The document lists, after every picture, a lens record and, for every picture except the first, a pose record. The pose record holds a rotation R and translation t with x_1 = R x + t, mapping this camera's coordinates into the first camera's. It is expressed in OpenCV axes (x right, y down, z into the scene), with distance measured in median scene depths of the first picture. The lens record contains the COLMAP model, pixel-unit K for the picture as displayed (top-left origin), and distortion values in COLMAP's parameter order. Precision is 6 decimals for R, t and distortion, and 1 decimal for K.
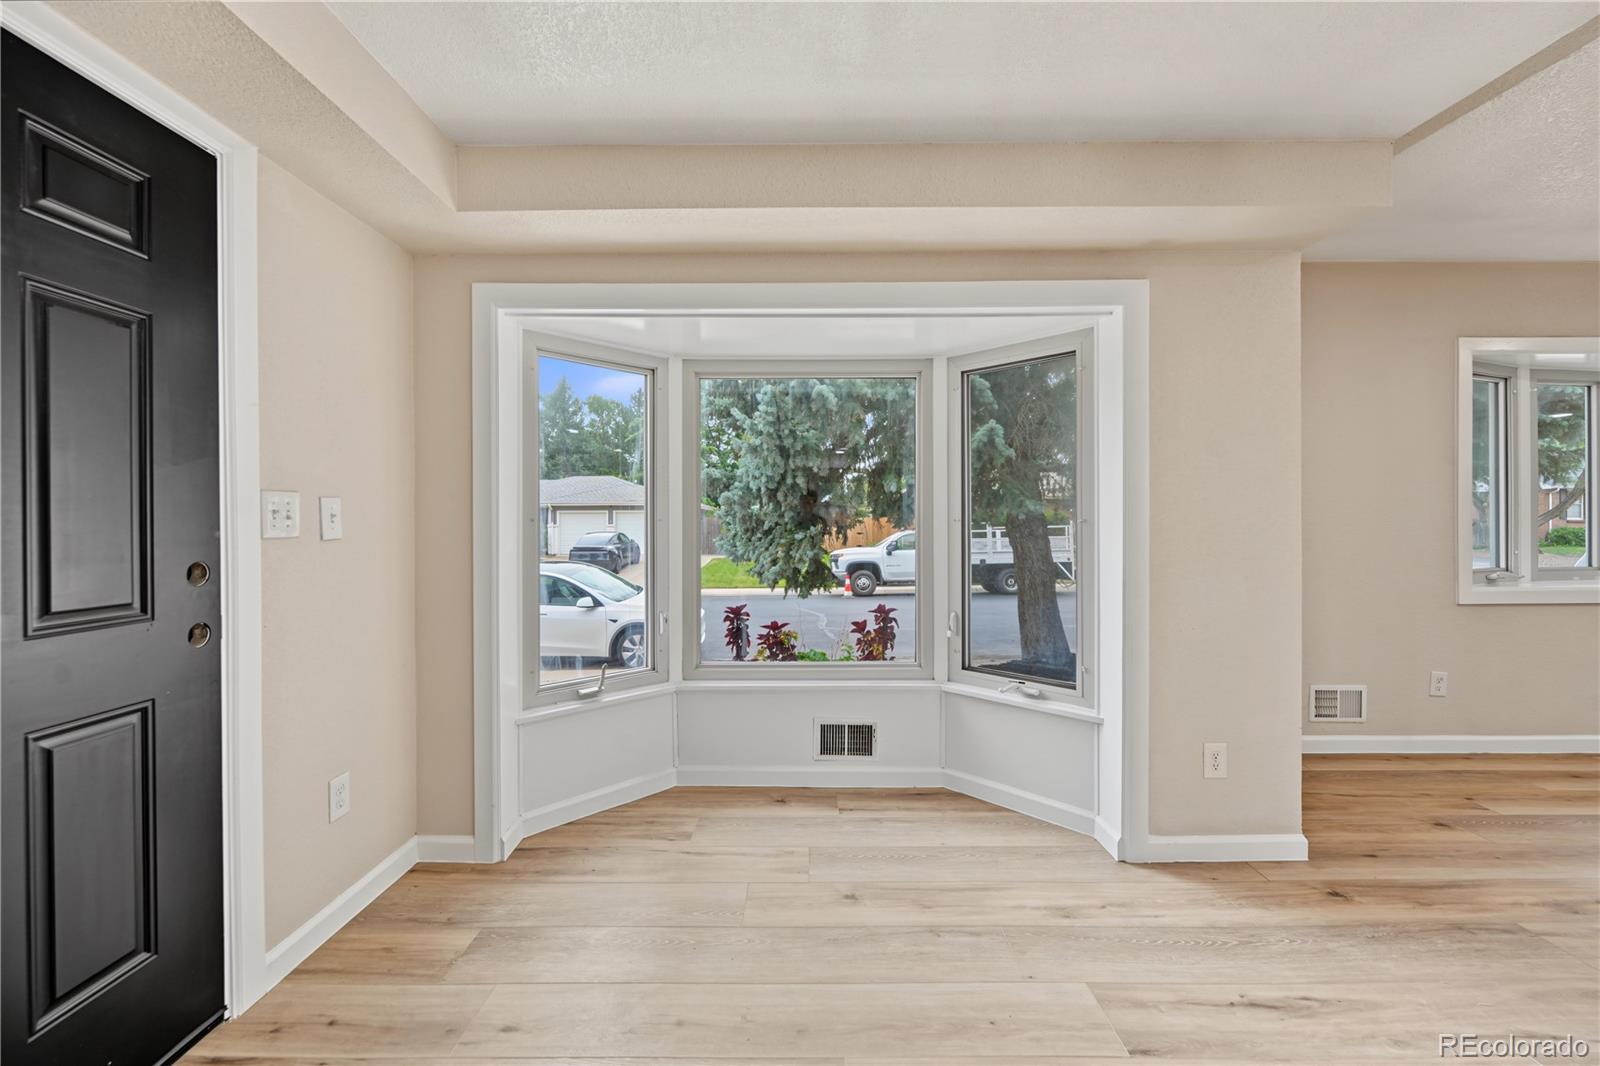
lens RADIAL K [[649.5, 0, 794.9], [0, 649.5, 525.1], [0, 0, 1]] dist [-0.006039, 0.000325]
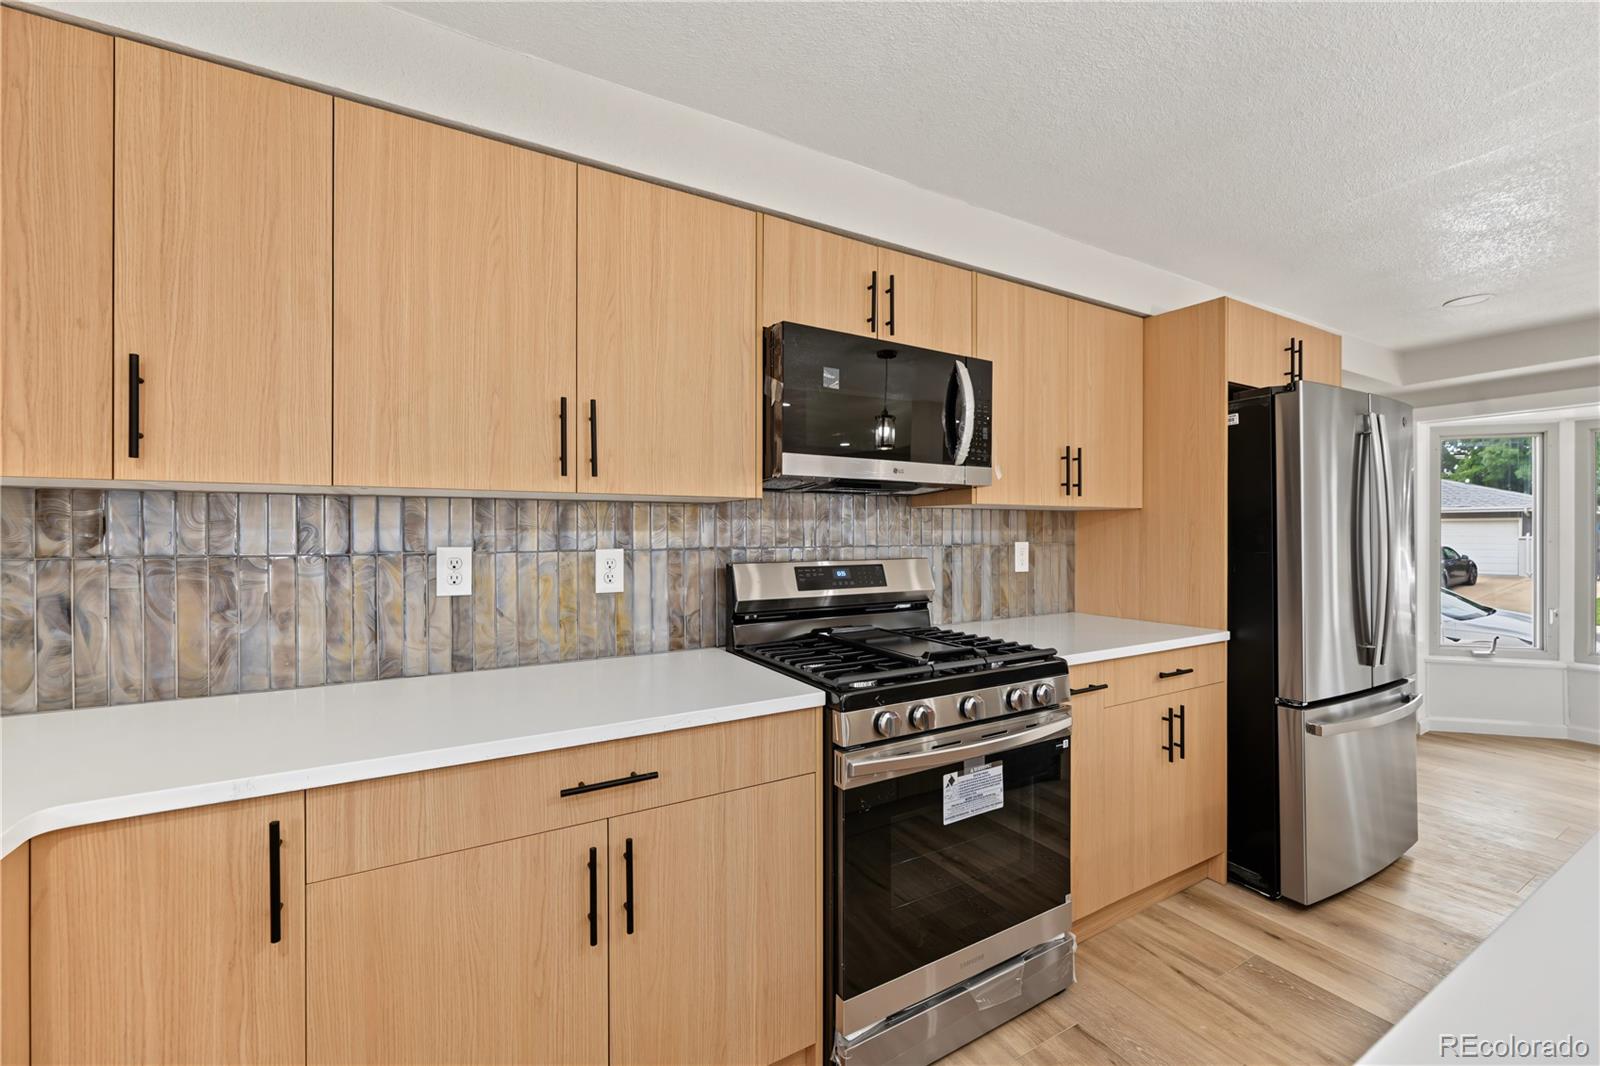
lens RADIAL K [[643.3, 0, 806.8], [0, 643.3, 531.8], [0, 0, 1]] dist [-0.003174, 0.000868]
pose [[0.511894, 0.002624, -0.859045, 0.144736], [-0.005731, 0.999984, -0.000361, -0.017197], [0.859030, 0.005108, 0.511901, -0.983910]]
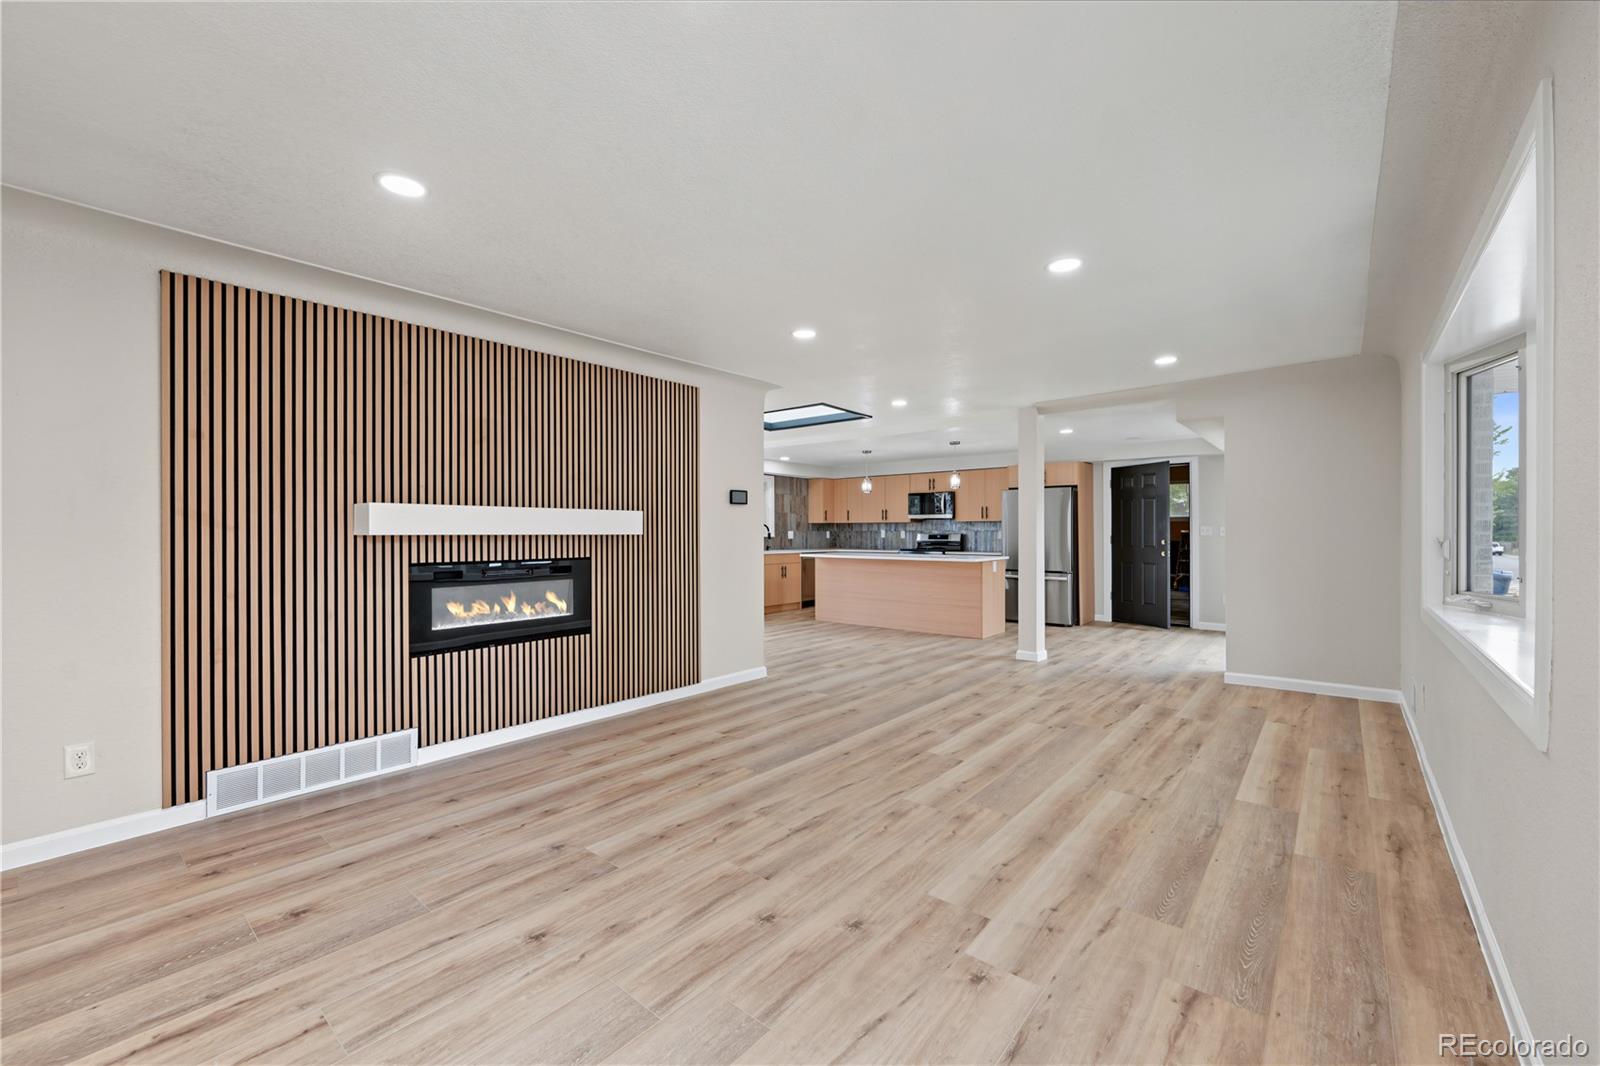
lens RADIAL K [[649.5, 0, 787.1], [0, 649.5, 527.9], [0, 0, 1]] dist [-0.006039, 0.000325]
pose [[-0.653588, 0.000113, -0.756850, 2.579130], [-0.001909, 0.999997, 0.001798, -0.021296], [0.756848, 0.002620, -0.653586, 0.965175]]
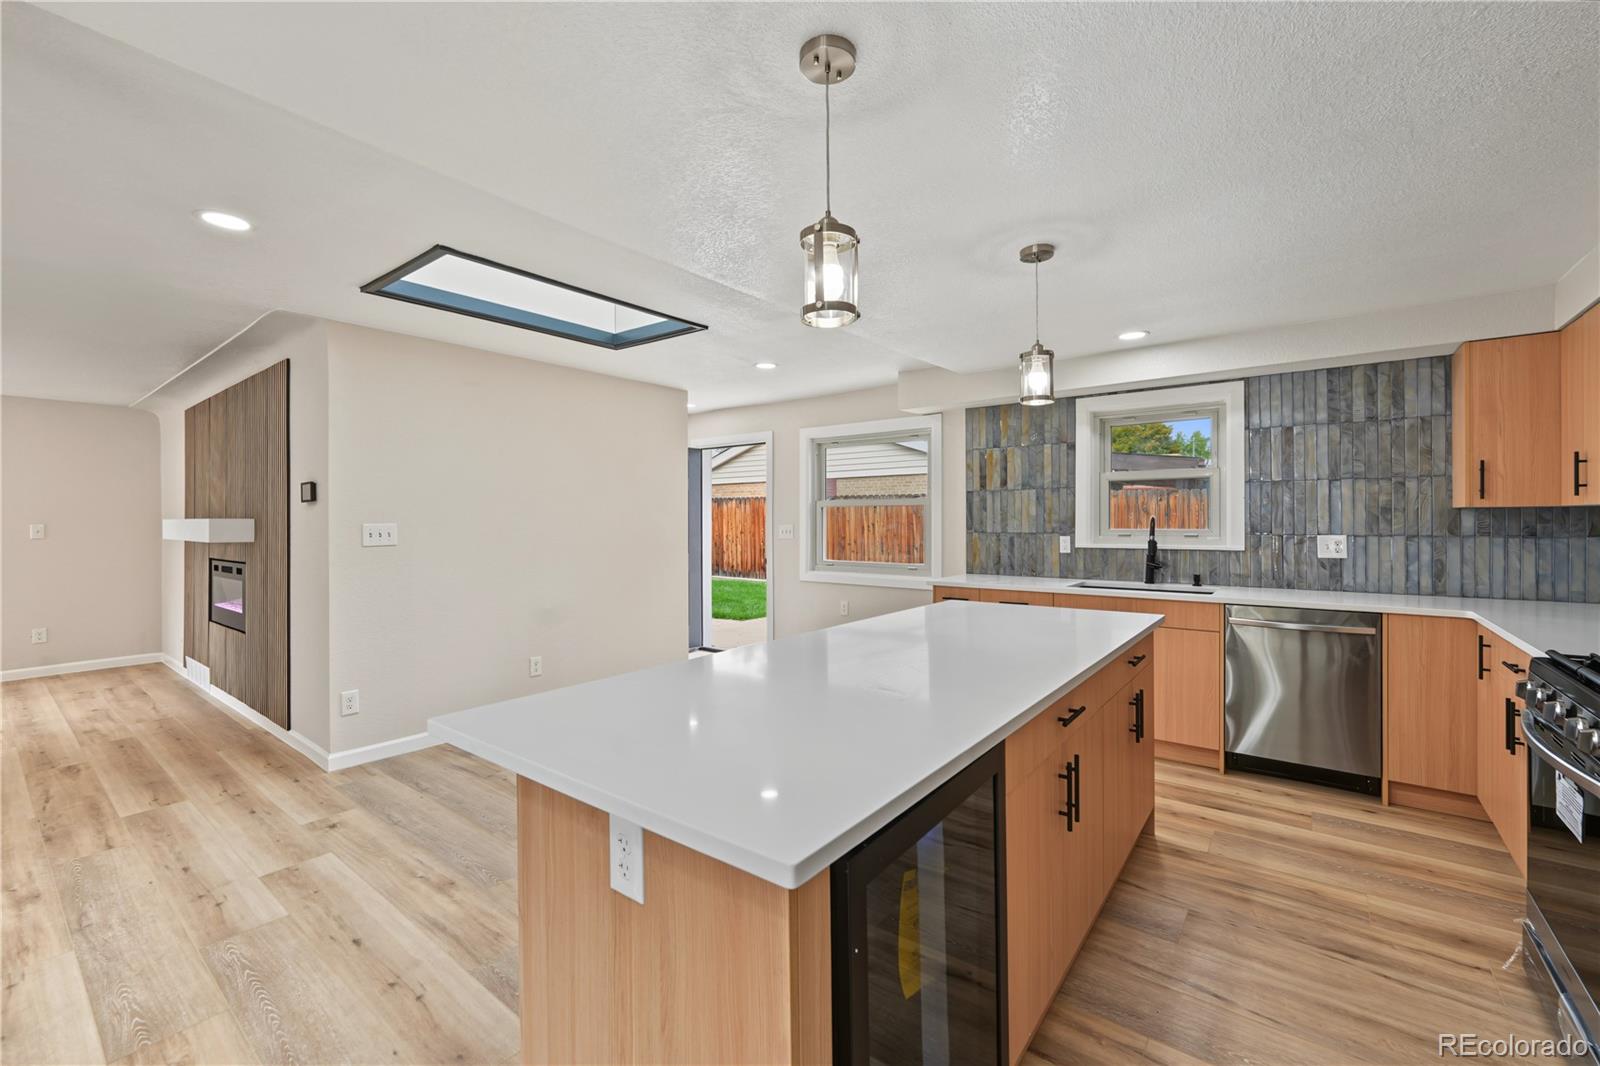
lens RADIAL K [[649.5, 0, 805.5], [0, 649.5, 524.0], [0, 0, 1]] dist [-0.006039, 0.000325]
pose [[-0.798278, 0.004574, 0.602271, -0.056235], [0.012630, 0.999878, 0.009147, -0.039753], [-0.602156, 0.014909, -0.798239, 0.152451]]
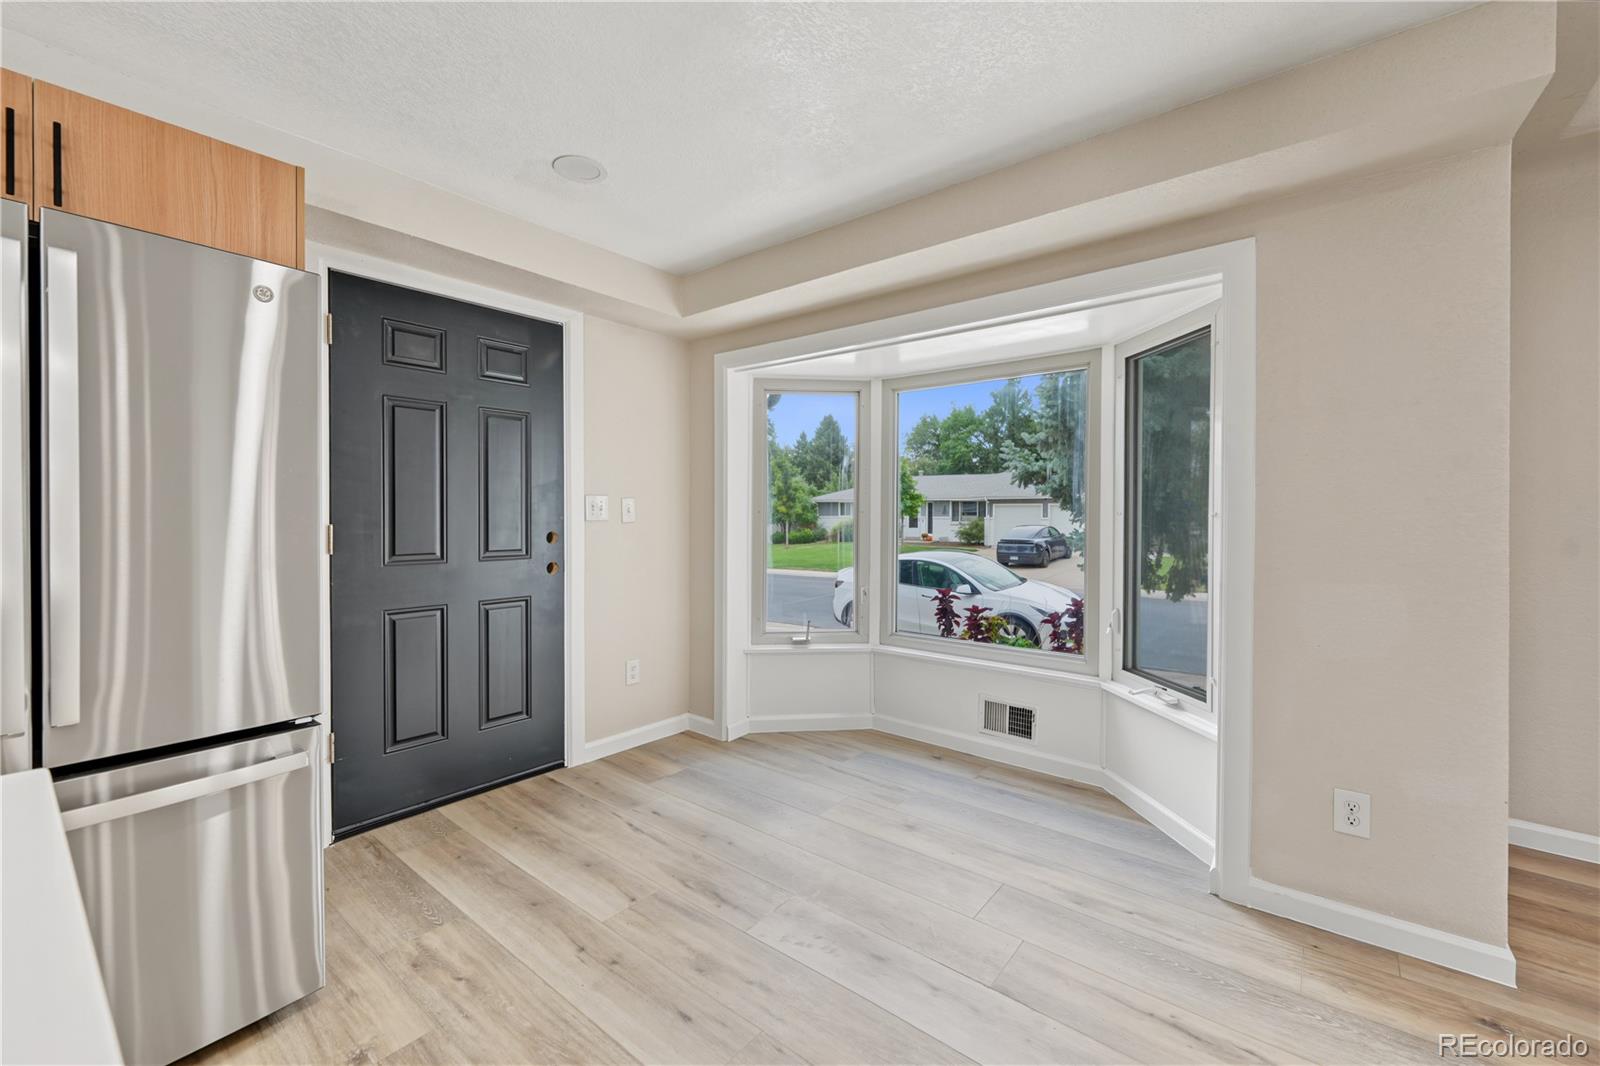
lens RADIAL K [[649.5, 0, 799.6], [0, 649.5, 520.8], [0, 0, 1]] dist [-0.006039, 0.000325]
pose [[0.780328, 0.012658, -0.625243, 0.446425], [-0.010104, 0.999920, 0.007634, 0.000141], [0.625289, 0.000361, 0.780393, -0.043373]]
